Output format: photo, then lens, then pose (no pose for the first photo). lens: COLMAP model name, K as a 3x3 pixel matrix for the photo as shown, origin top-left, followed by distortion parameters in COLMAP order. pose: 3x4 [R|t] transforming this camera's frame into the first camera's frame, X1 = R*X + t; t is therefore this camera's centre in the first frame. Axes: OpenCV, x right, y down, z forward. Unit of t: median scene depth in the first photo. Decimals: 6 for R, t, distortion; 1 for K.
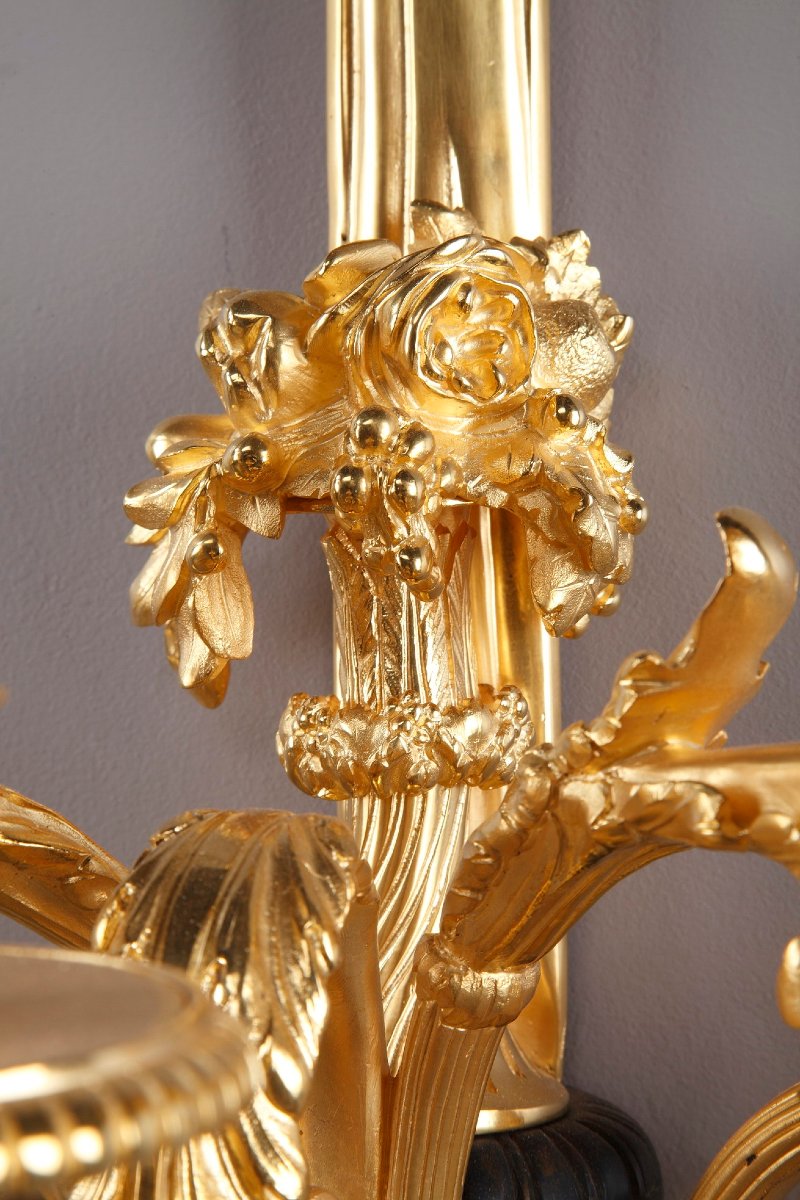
lens RADIAL K [[2901.4, 0, 400.7], [0, 2901.4, 599.9], [0, 0, 1]] dist [0.392166, 0.000000]
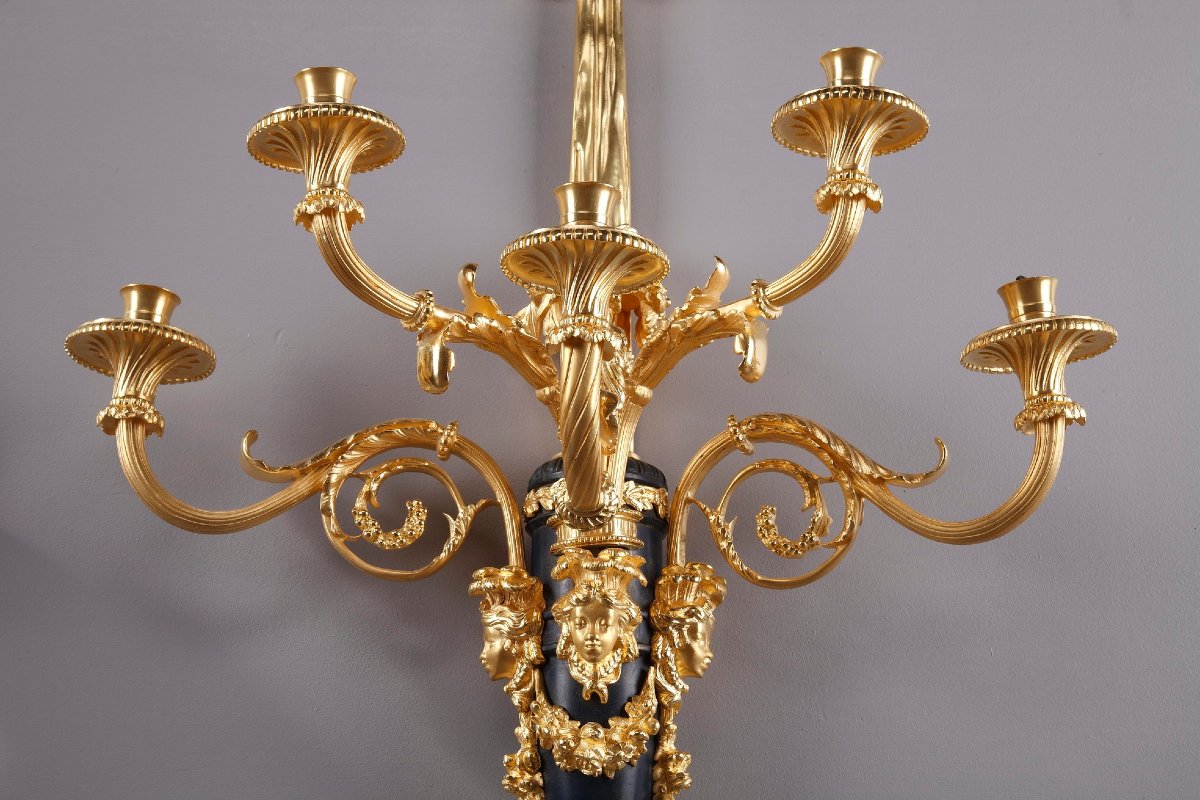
lens RADIAL K [[2031.8, 0, 599.4], [0, 2031.8, 399.5], [0, 0, 1]] dist [0.217138, 0.000000]
pose [[0.971648, 0.088376, 0.219294, -0.565363], [-0.014799, 0.948429, -0.316644, 0.917508], [-0.235969, 0.304421, 0.922847, -1.339881]]
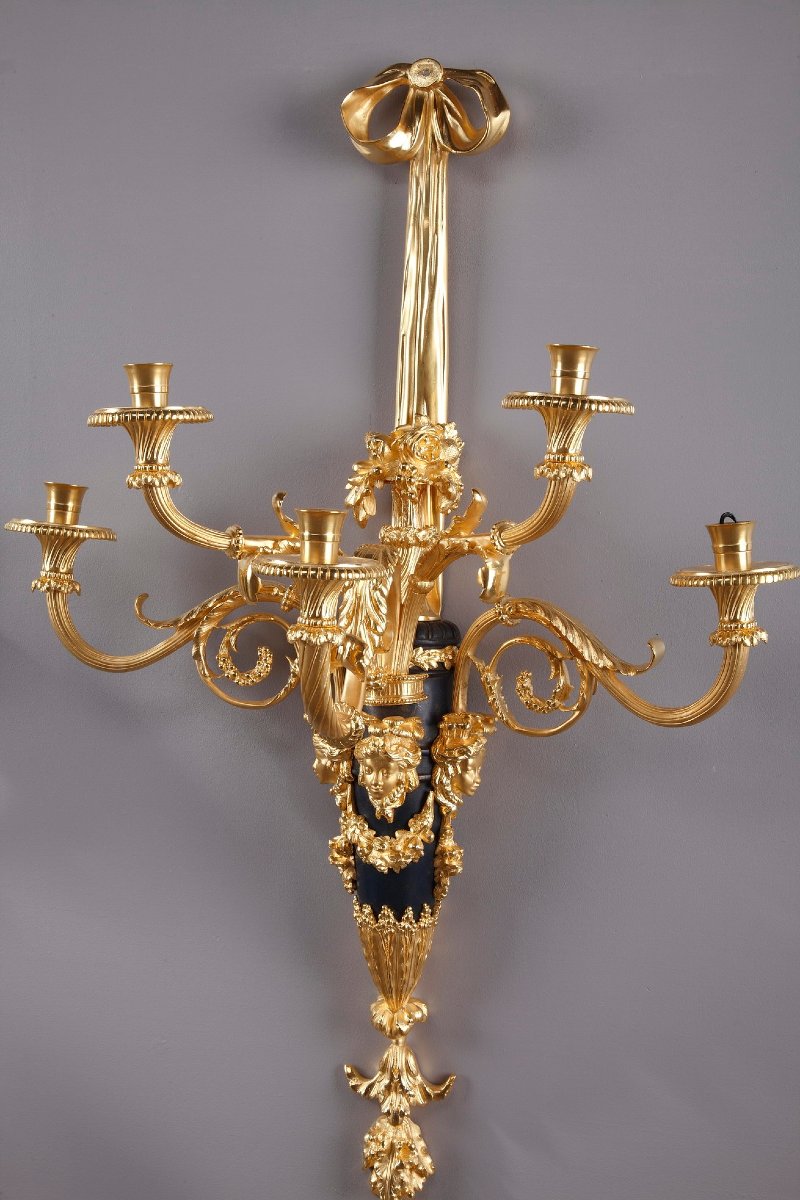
lens RADIAL K [[1606.6, 0, 396.2], [0, 1606.6, 608.7], [0, 0, 1]] dist [0.124048, 0.000000]
pose [[0.998943, 0.045775, 0.004270, -0.022864], [-0.045933, 0.997651, 0.050829, 0.036383], [-0.001933, -0.050972, 0.998698, -1.532333]]
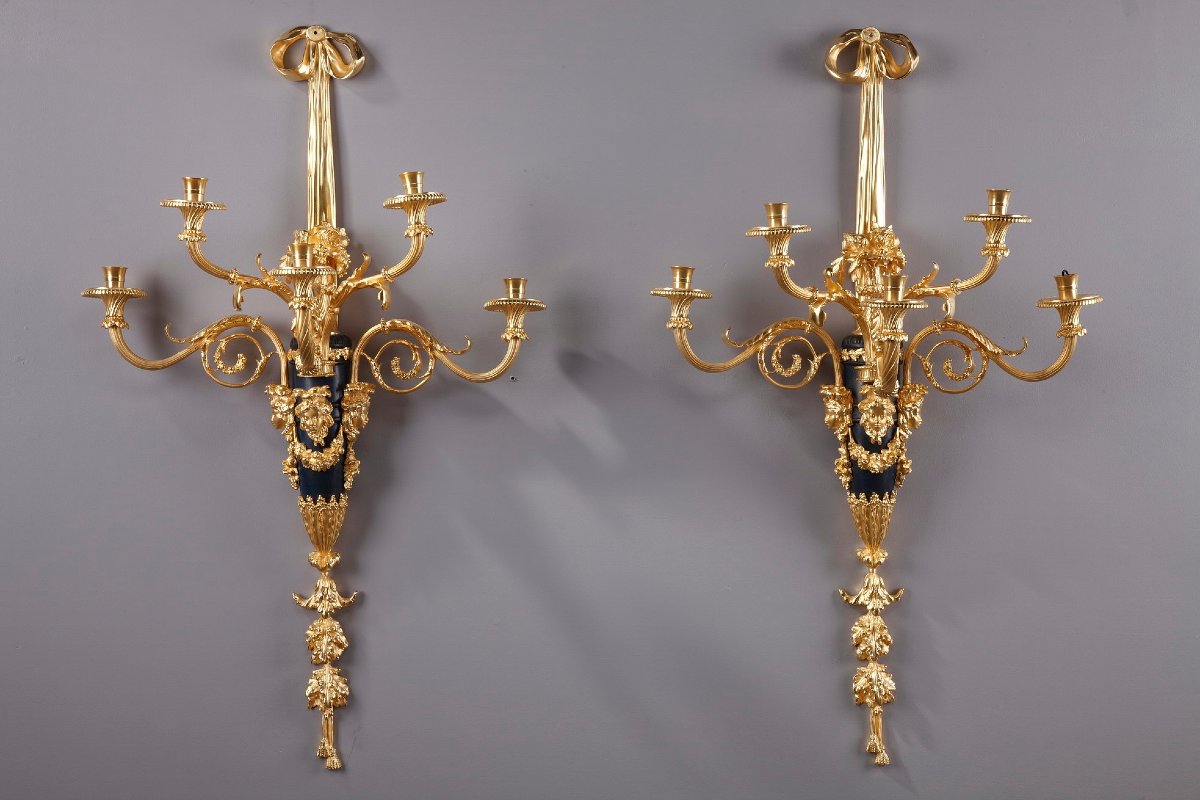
lens RADIAL K [[2195.5, 0, 588.3], [0, 2195.5, 394.7], [0, 0, 1]] dist [0.218681, 0.000000]
pose [[0.967806, 0.000797, 0.251695, -2.413157], [-0.010472, 0.999257, 0.037102, 0.127765], [-0.251478, -0.038544, 0.967095, -4.947885]]
